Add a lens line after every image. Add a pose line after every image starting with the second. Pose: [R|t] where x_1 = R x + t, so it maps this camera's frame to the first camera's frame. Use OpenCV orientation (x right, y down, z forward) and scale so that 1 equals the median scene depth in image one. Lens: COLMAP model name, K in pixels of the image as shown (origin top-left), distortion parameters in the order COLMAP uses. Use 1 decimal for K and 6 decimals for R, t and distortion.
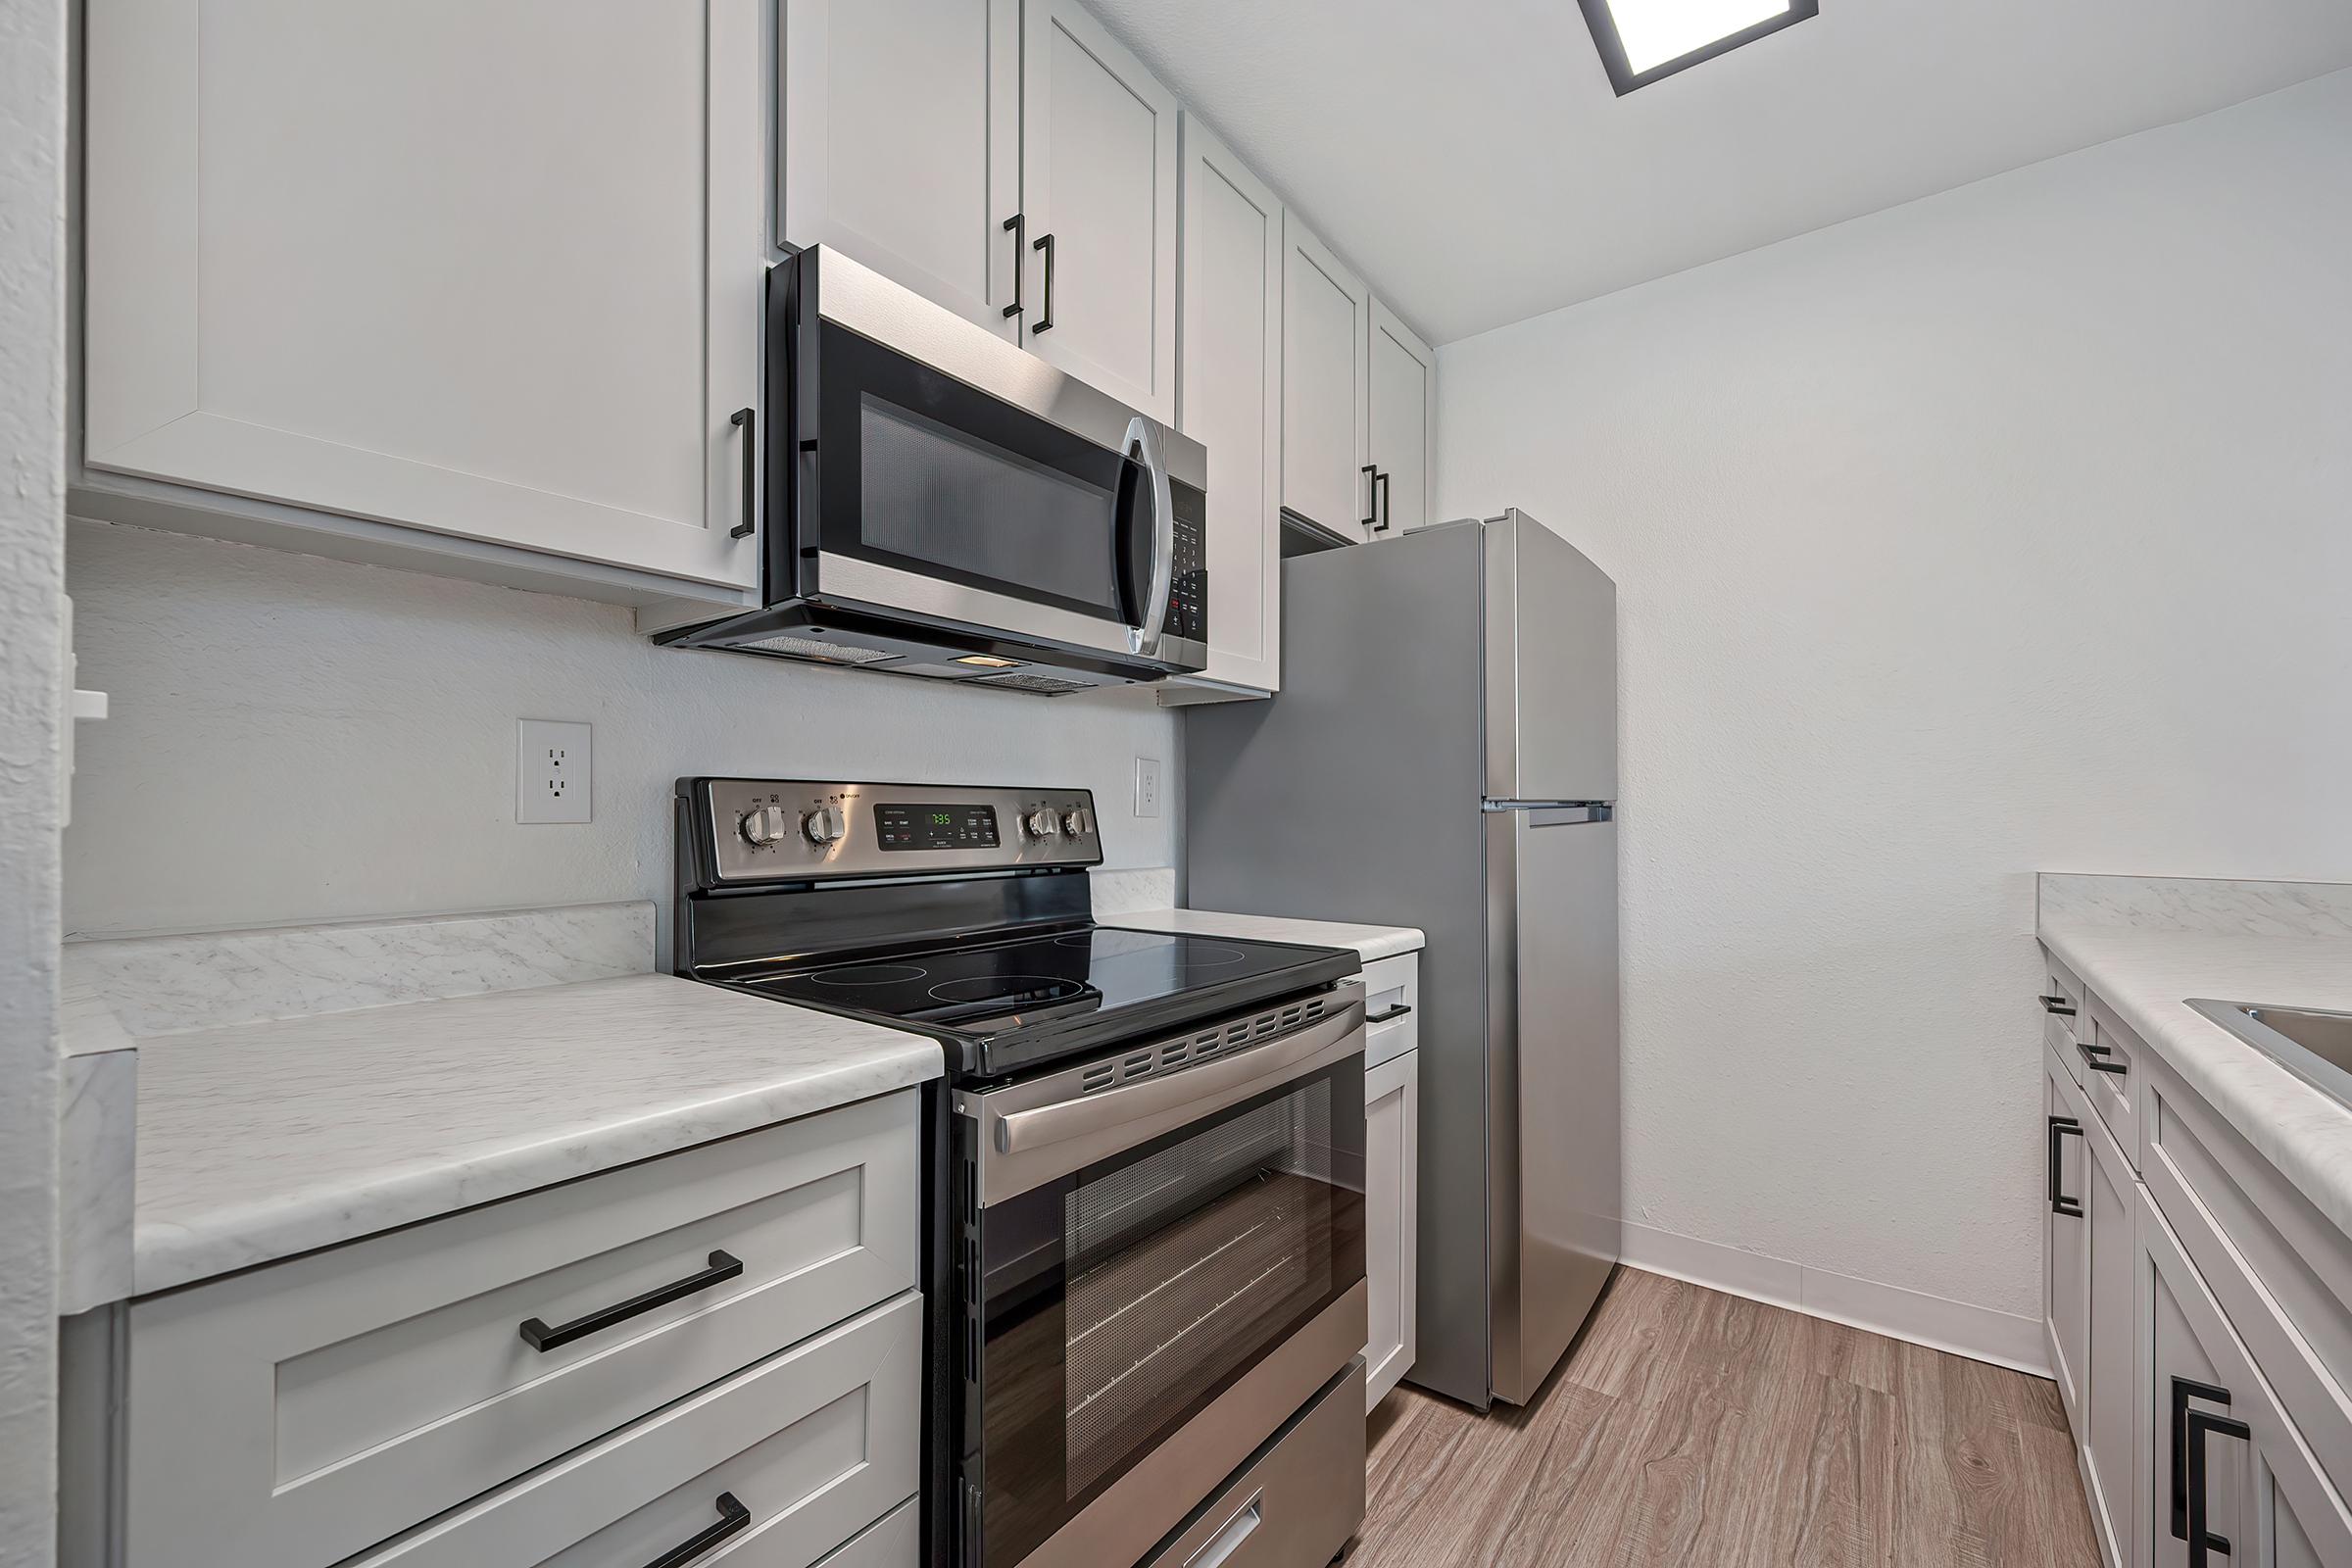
lens RADIAL K [[934.5, 0, 1169.0], [0, 934.5, 795.8], [0, 0, 1]] dist [0.000961, 0.000387]
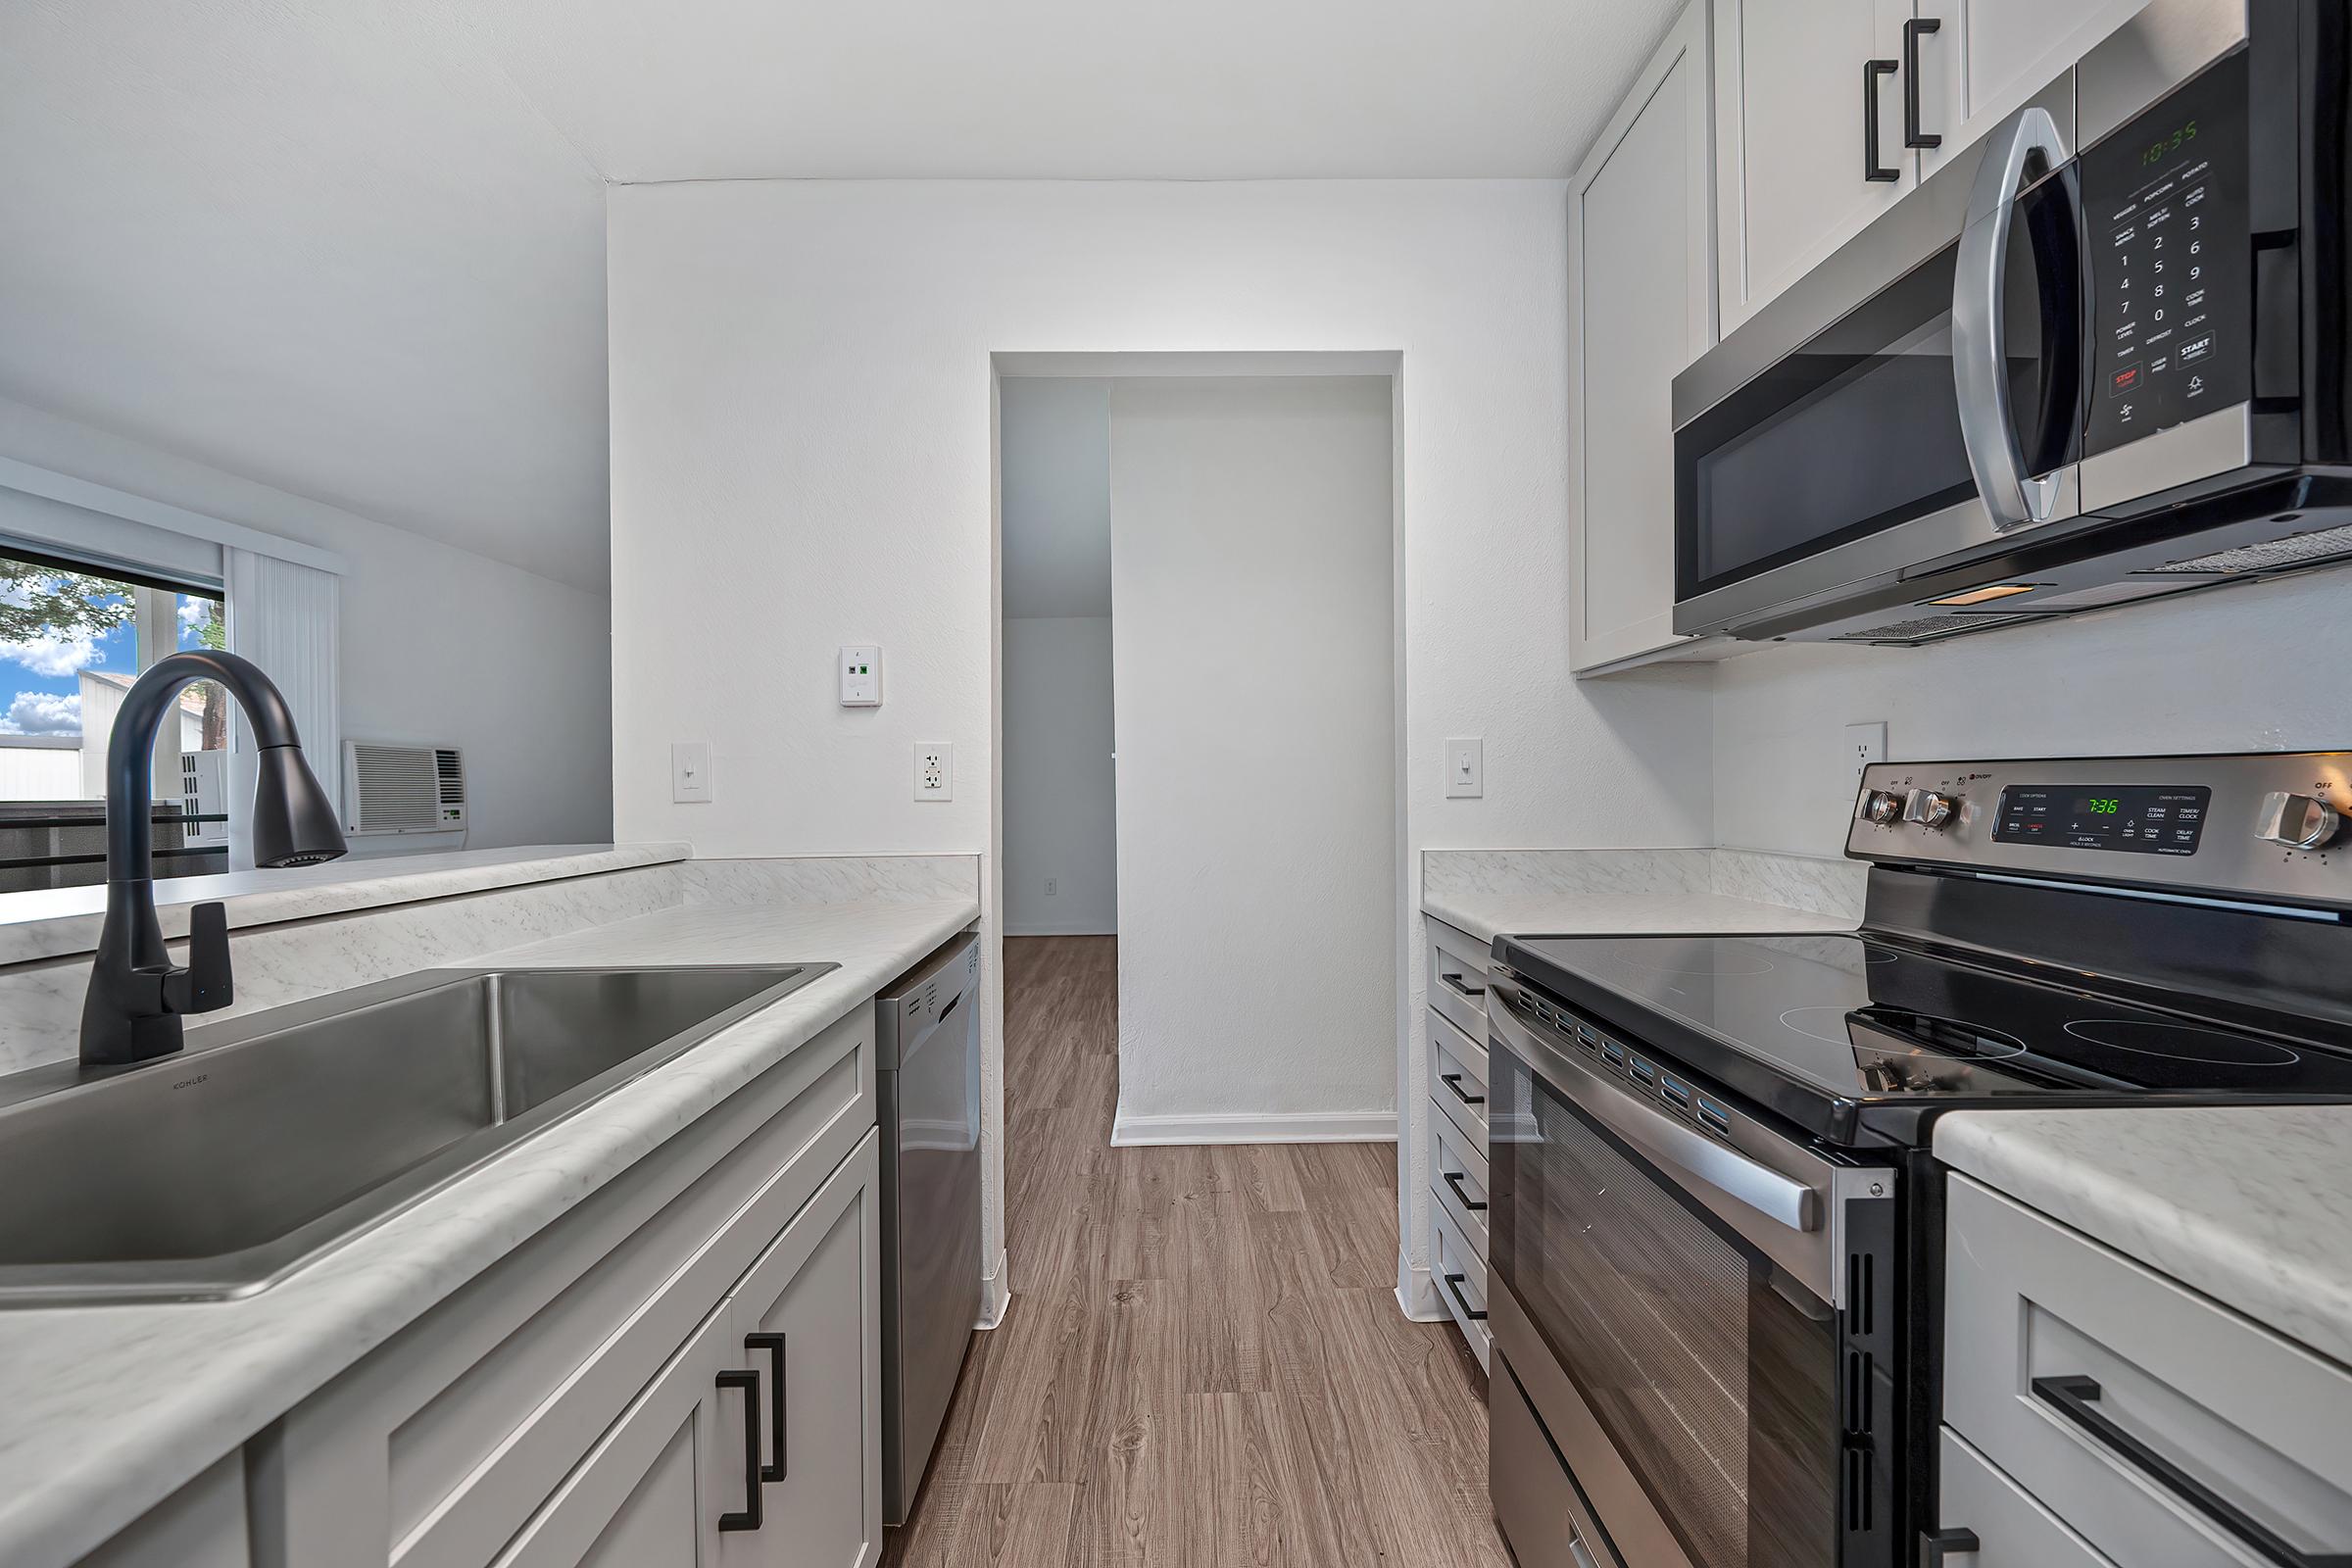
lens RADIAL K [[934.5, 0, 1180.5], [0, 934.5, 790.8], [0, 0, 1]] dist [0.000961, 0.000387]
pose [[-0.774847, 0.009680, -0.632075, 0.764874], [0.019147, 0.999783, -0.008162, 0.006170], [0.631859, -0.018427, -0.774864, 1.152161]]
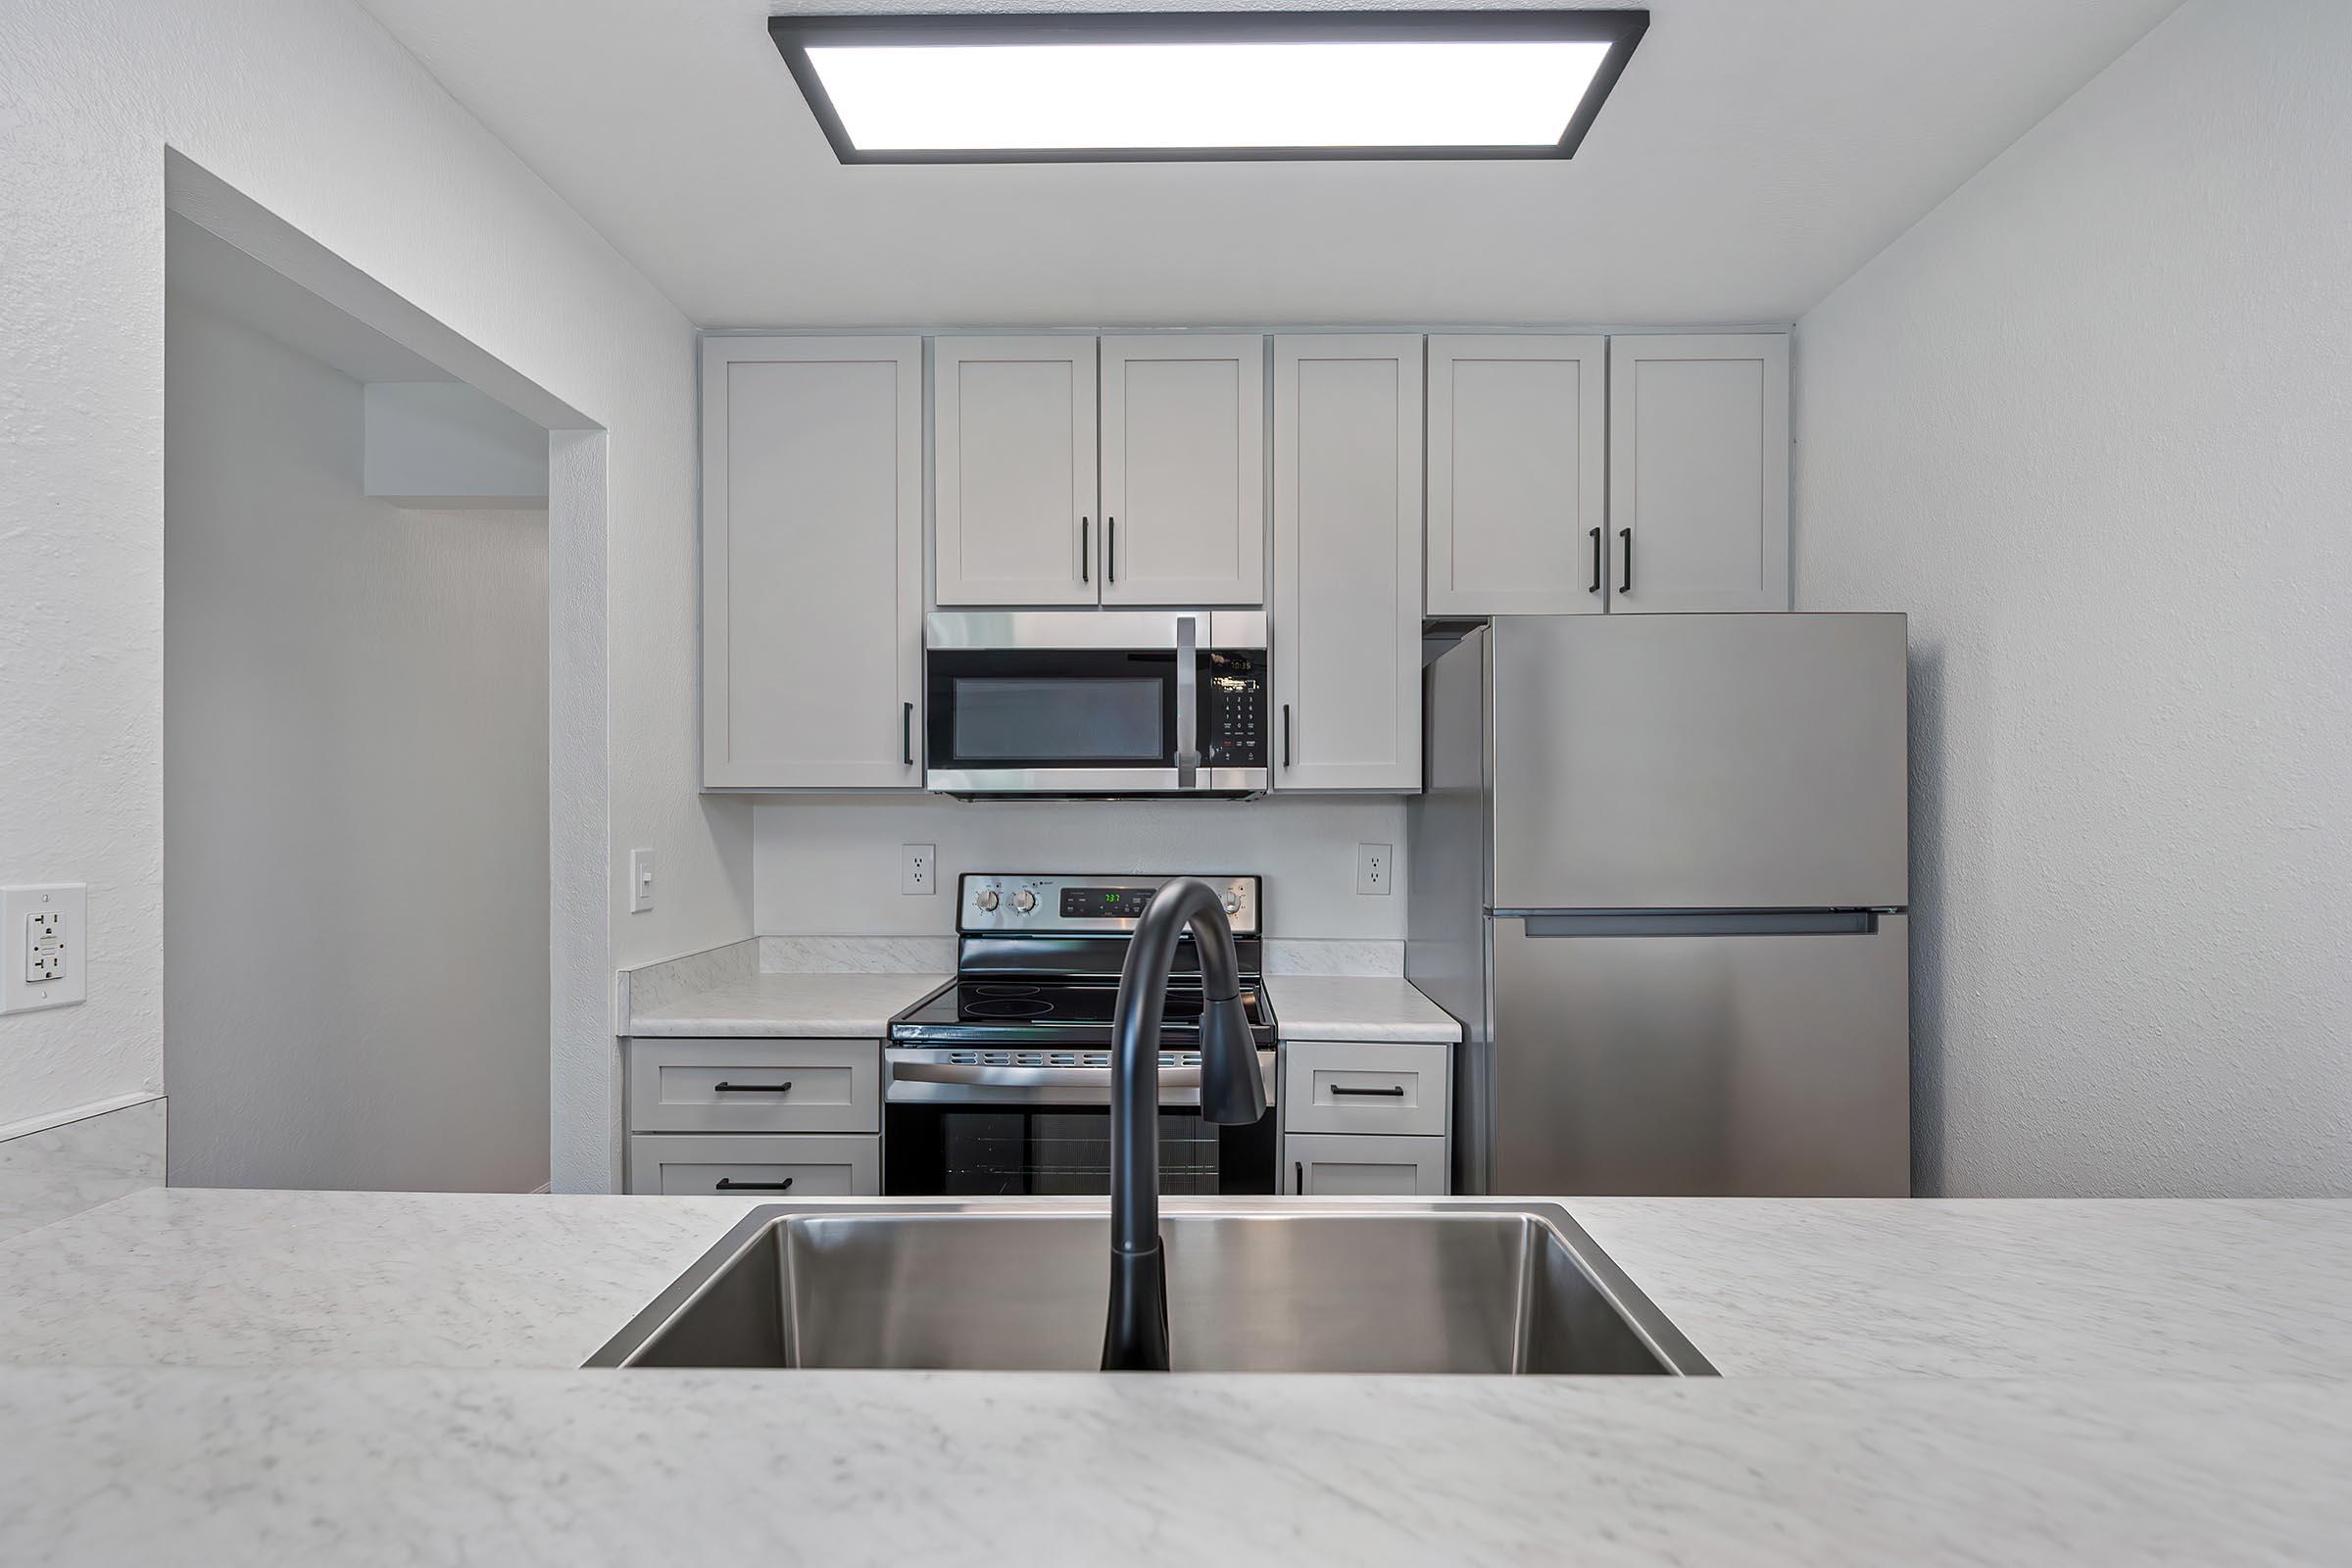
lens RADIAL K [[1027.3, 0, 1210.9], [0, 1027.3, 824.7], [0, 0, 1]] dist [-0.003667, -0.000169]
pose [[0.620575, 0.006287, -0.784122, 1.219317], [0.009629, 0.999831, 0.015638, -0.124012], [0.784088, -0.017255, 0.620410, 0.091185]]
